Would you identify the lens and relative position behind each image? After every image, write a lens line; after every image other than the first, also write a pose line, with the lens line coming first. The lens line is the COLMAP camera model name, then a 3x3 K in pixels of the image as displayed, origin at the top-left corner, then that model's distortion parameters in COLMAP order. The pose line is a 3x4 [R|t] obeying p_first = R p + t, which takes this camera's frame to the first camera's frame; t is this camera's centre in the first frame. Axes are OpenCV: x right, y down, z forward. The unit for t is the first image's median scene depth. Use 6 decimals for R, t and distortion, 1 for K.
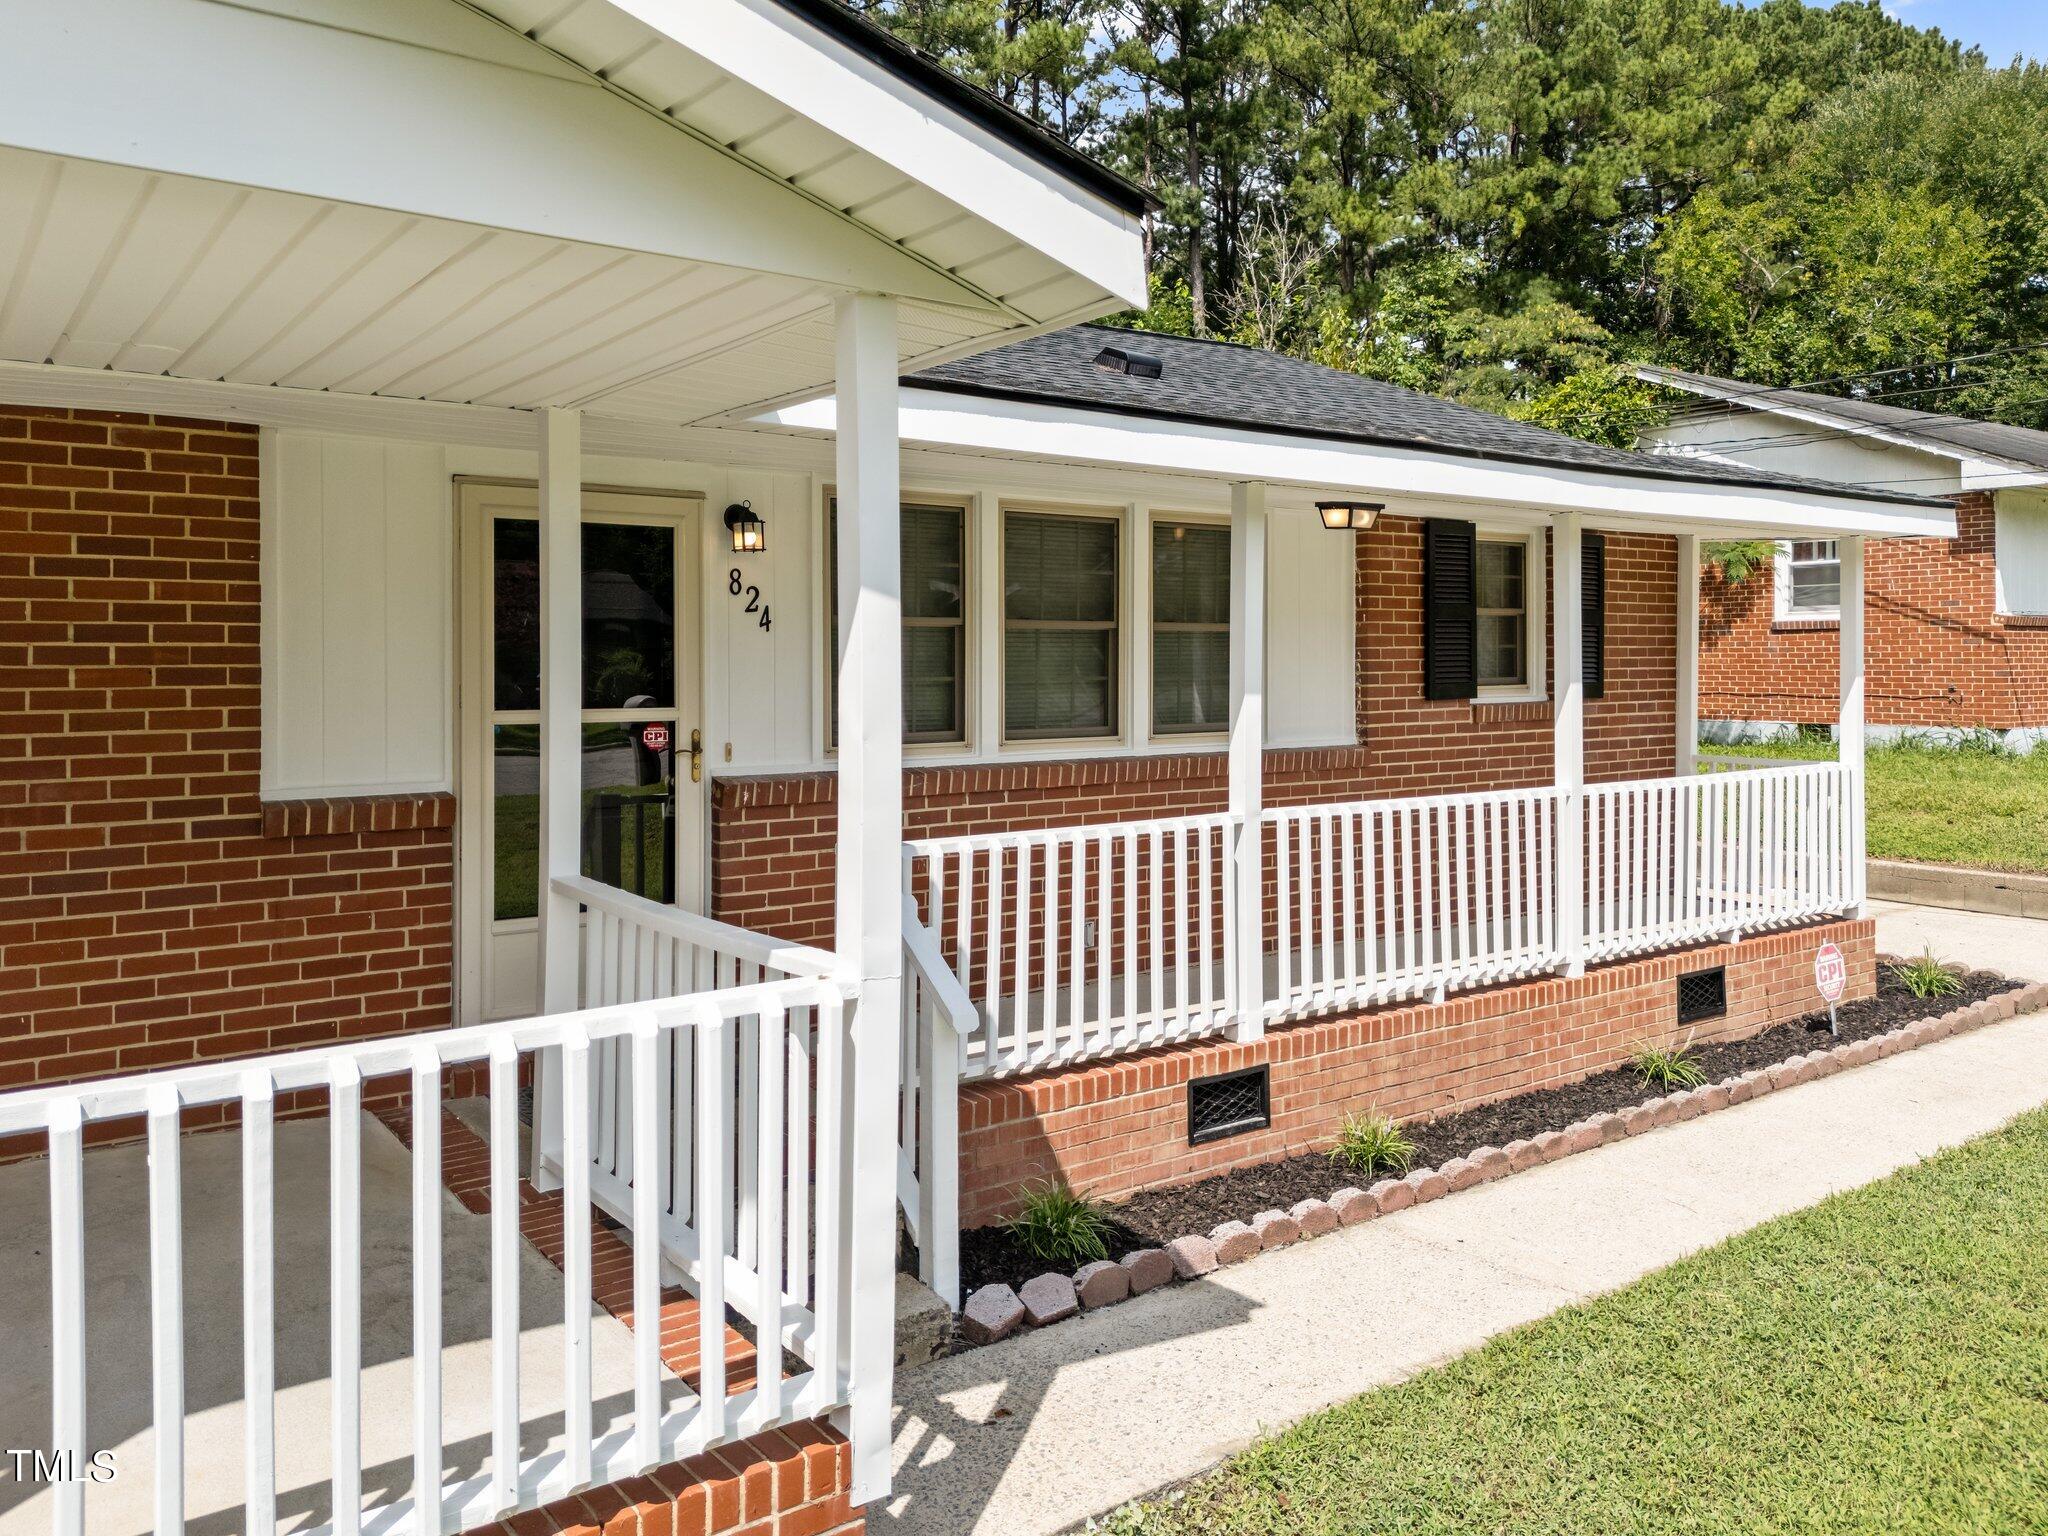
lens RADIAL K [[1558.1, 0, 1018.5], [0, 1558.1, 691.5], [0, 0, 1]] dist [0.070402, -0.004543]
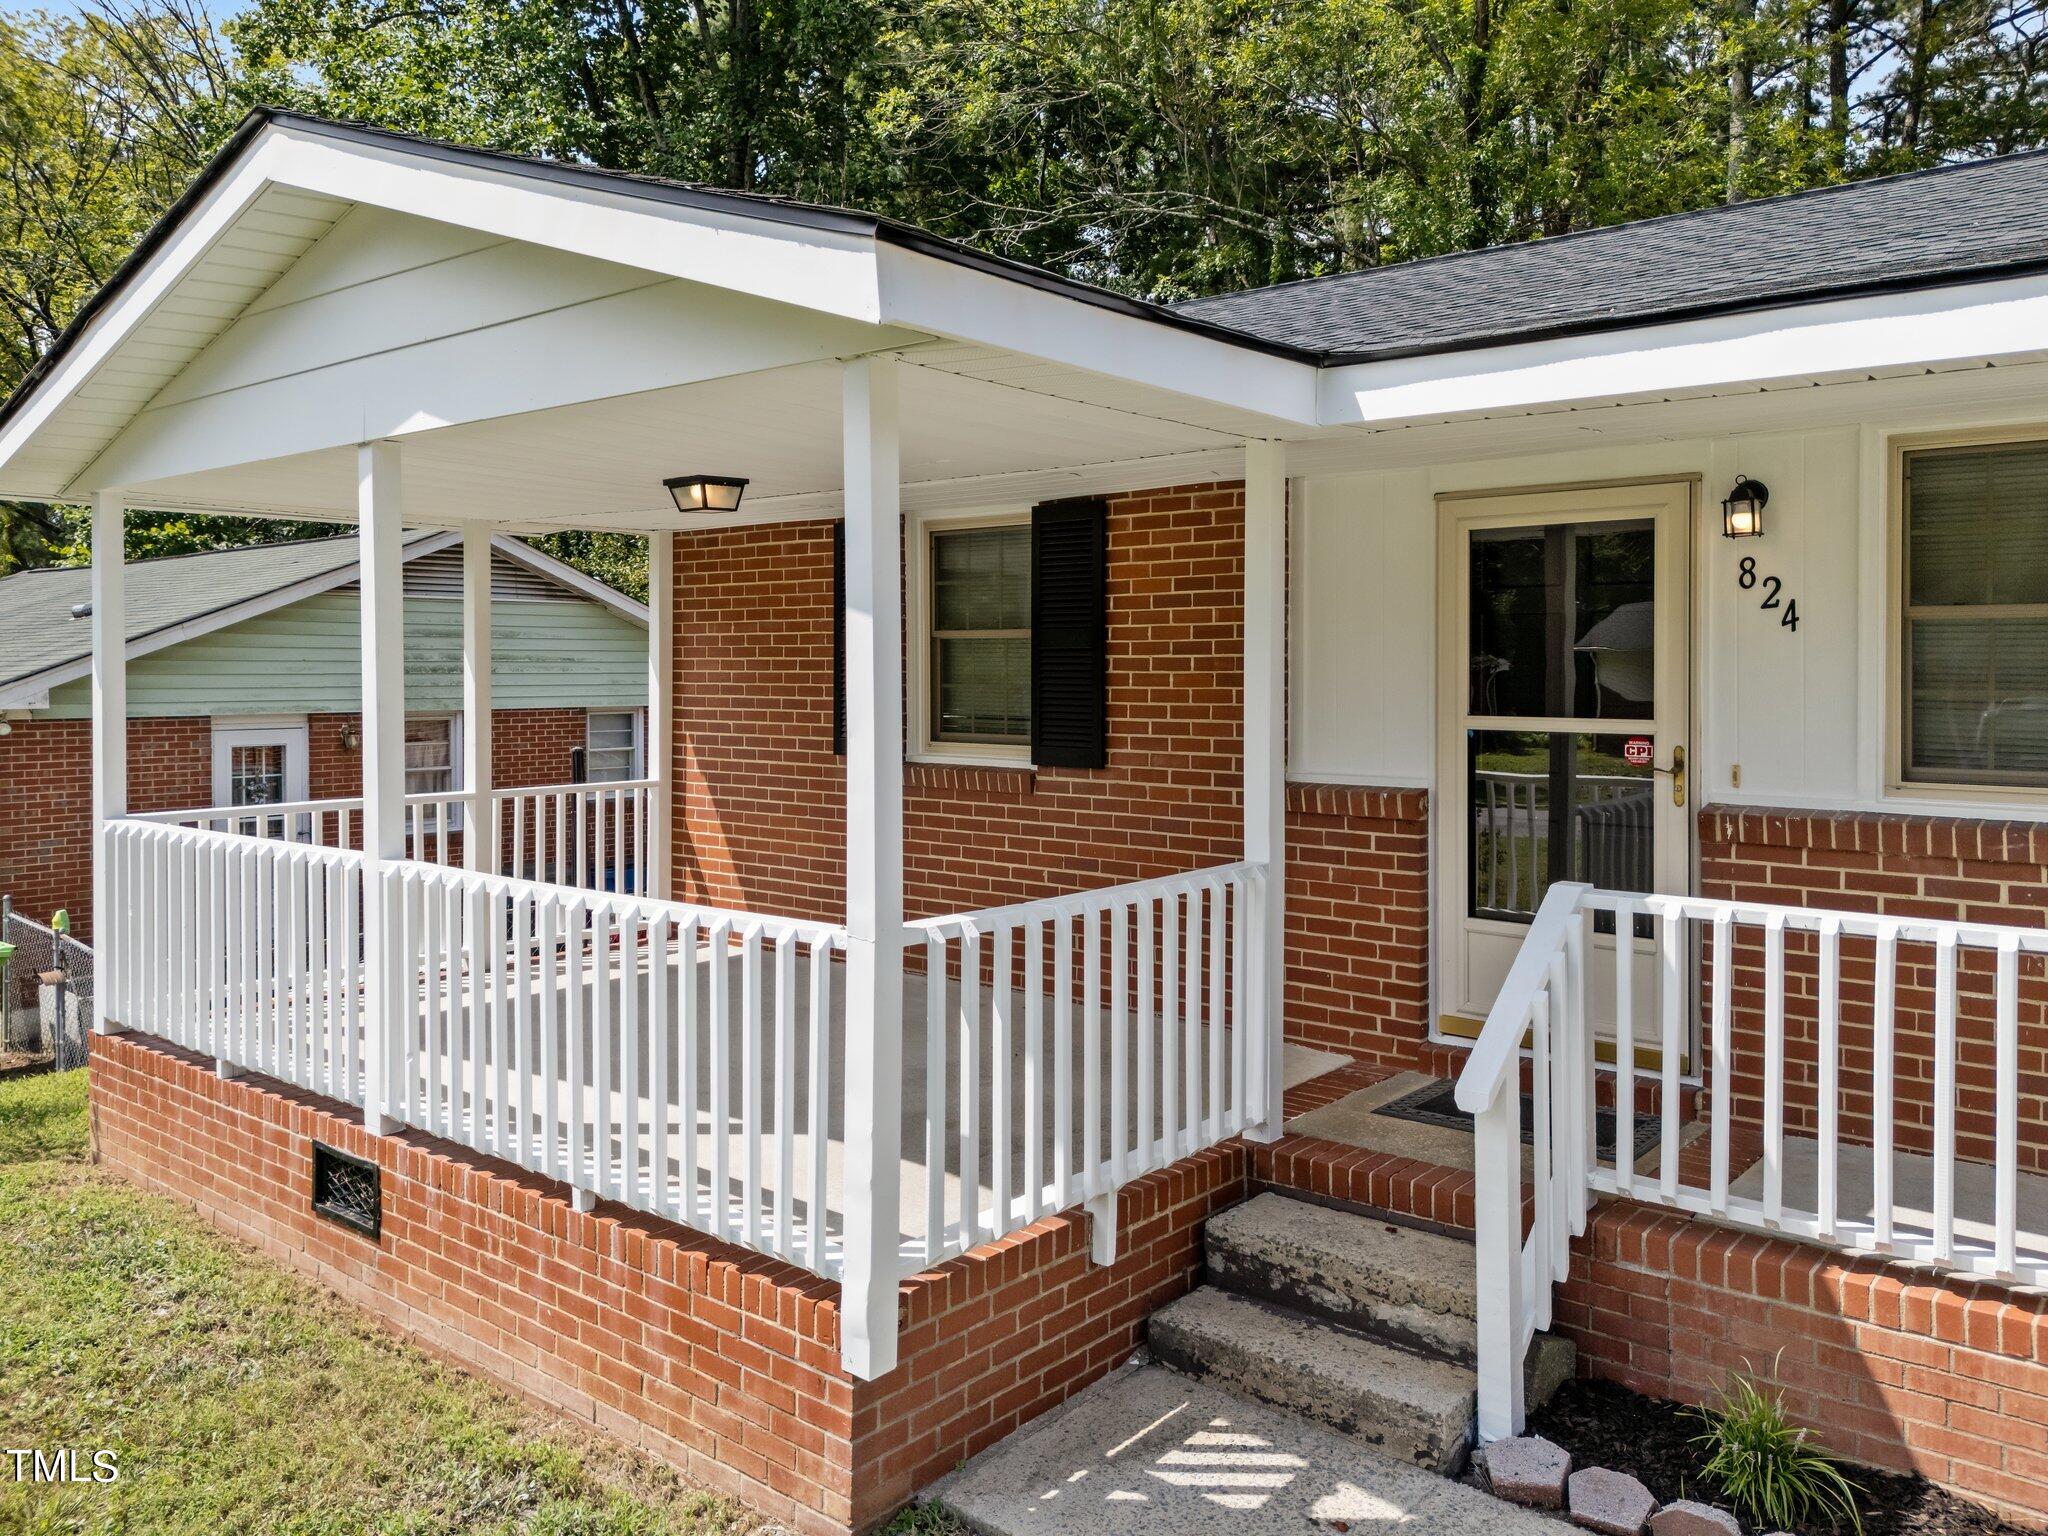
lens RADIAL K [[1558.1, 0, 1018.5], [0, 1558.1, 691.5], [0, 0, 1]] dist [0.070402, -0.004543]
pose [[0.250159, 0.015015, -0.968088, 0.563750], [-0.021155, 0.999726, 0.010039, -0.007217], [0.967974, 0.017969, 0.250408, 0.426748]]
